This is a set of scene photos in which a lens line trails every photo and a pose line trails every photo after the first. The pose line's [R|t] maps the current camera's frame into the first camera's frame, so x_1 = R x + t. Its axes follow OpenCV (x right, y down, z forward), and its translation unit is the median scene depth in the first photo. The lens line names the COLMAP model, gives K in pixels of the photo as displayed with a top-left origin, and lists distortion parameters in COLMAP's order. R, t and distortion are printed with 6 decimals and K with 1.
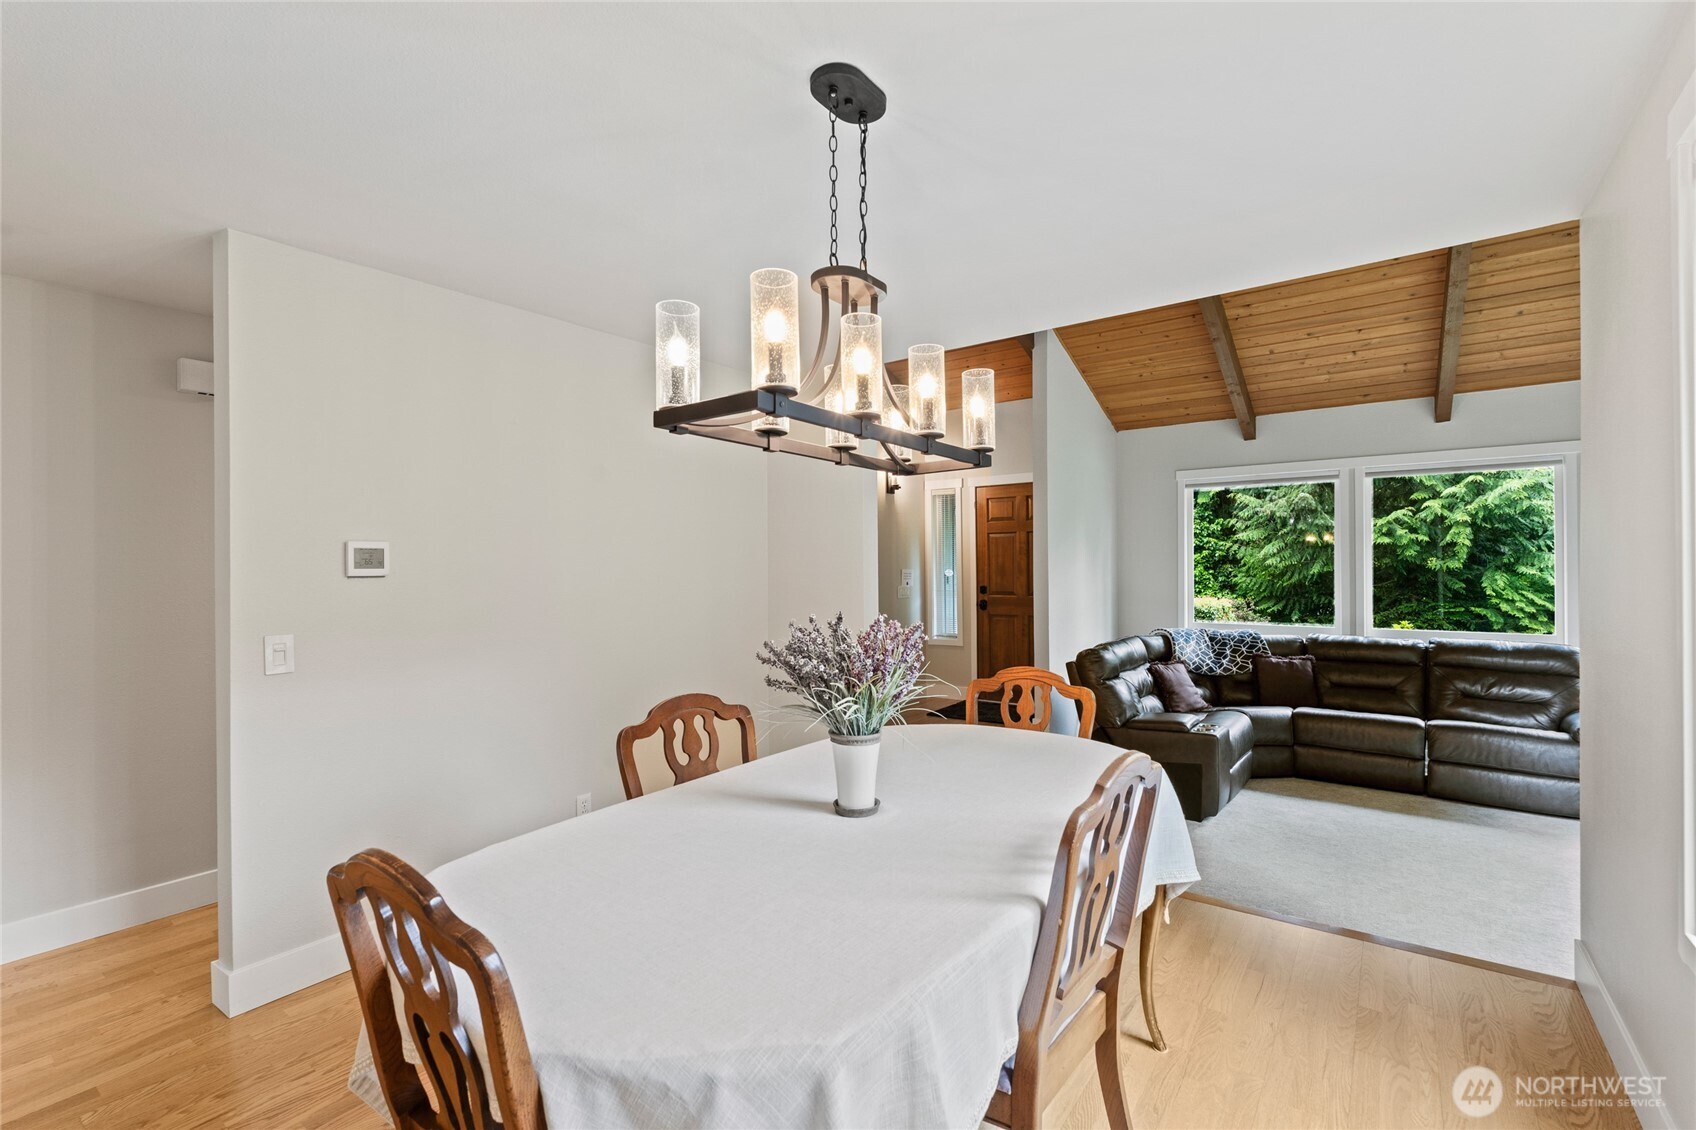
lens RADIAL K [[750.8, 0, 861.8], [0, 750.8, 558.6], [0, 0, 1]] dist [0.000027, -0.000379]
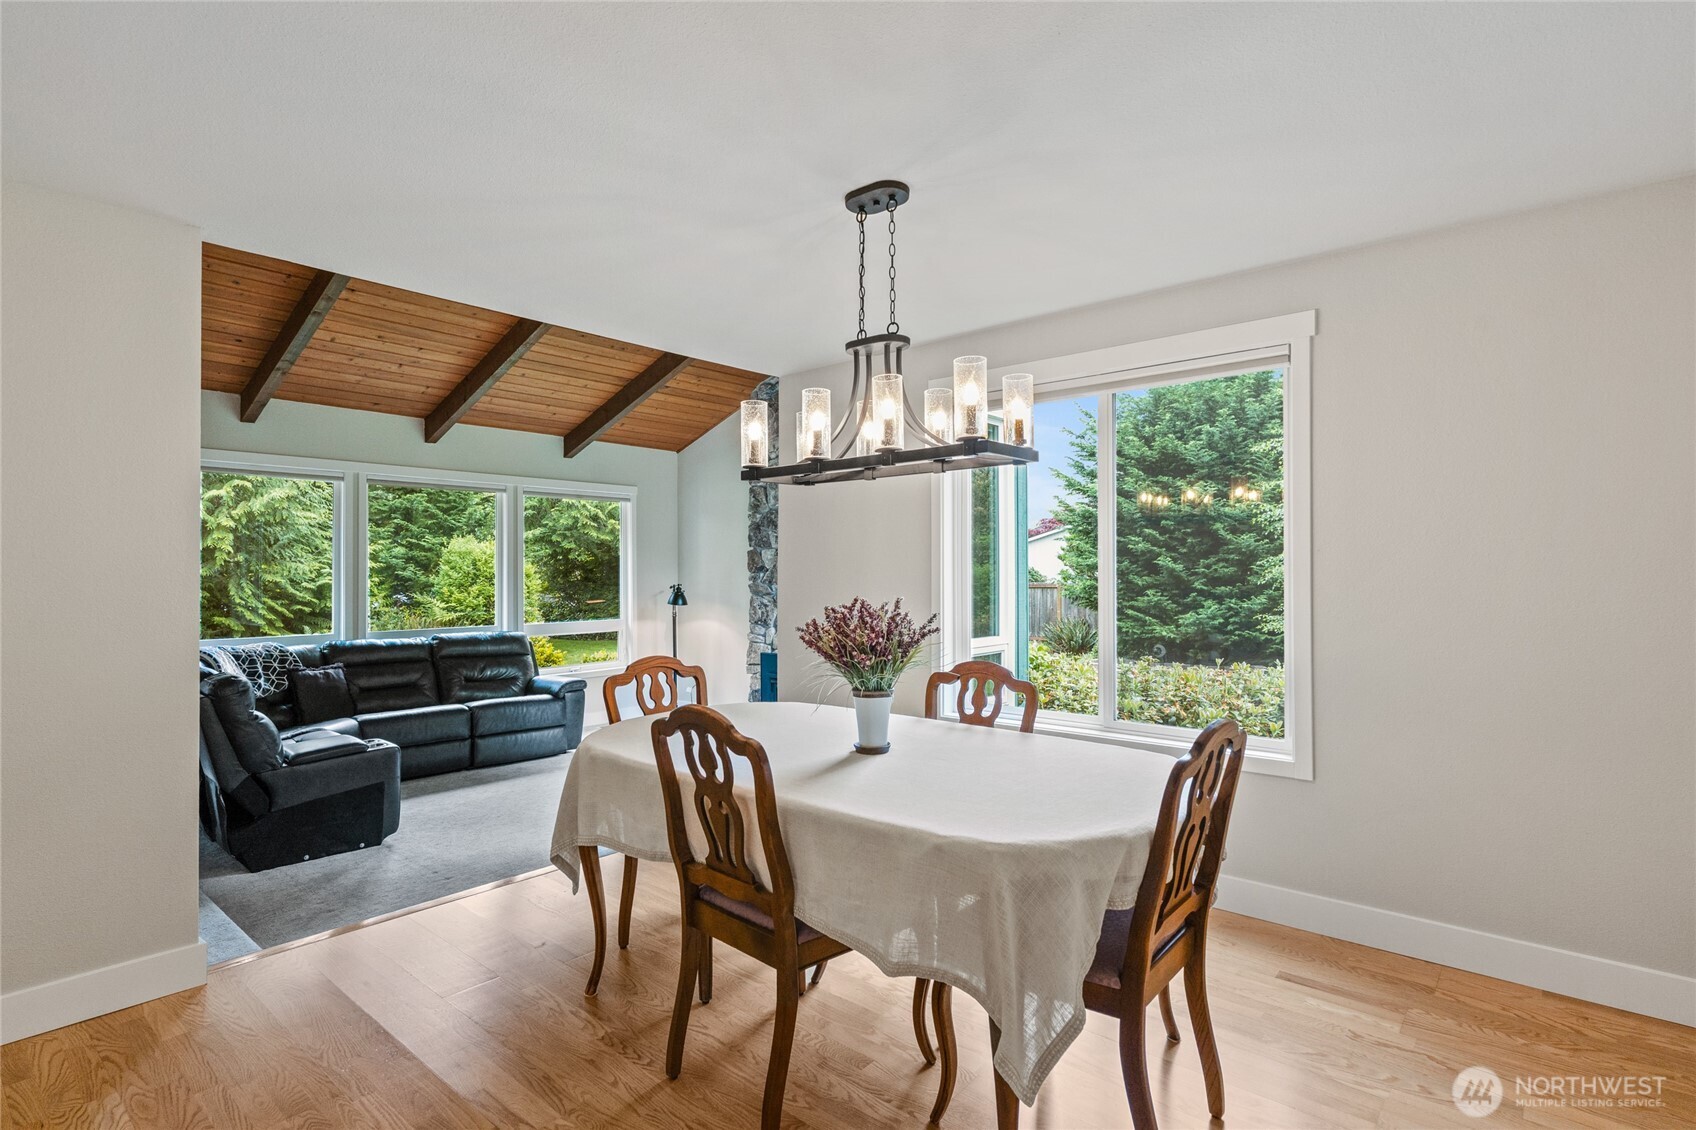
lens RADIAL K [[837.7, 0, 848.0], [0, 837.7, 565.0], [0, 0, 1]] dist [-0.000486, -0.000385]
pose [[0.099138, 0.014242, 0.994972, -0.400207], [-0.011049, 0.999852, -0.013211, 0.010065], [-0.995012, -0.009683, 0.099281, 0.244882]]
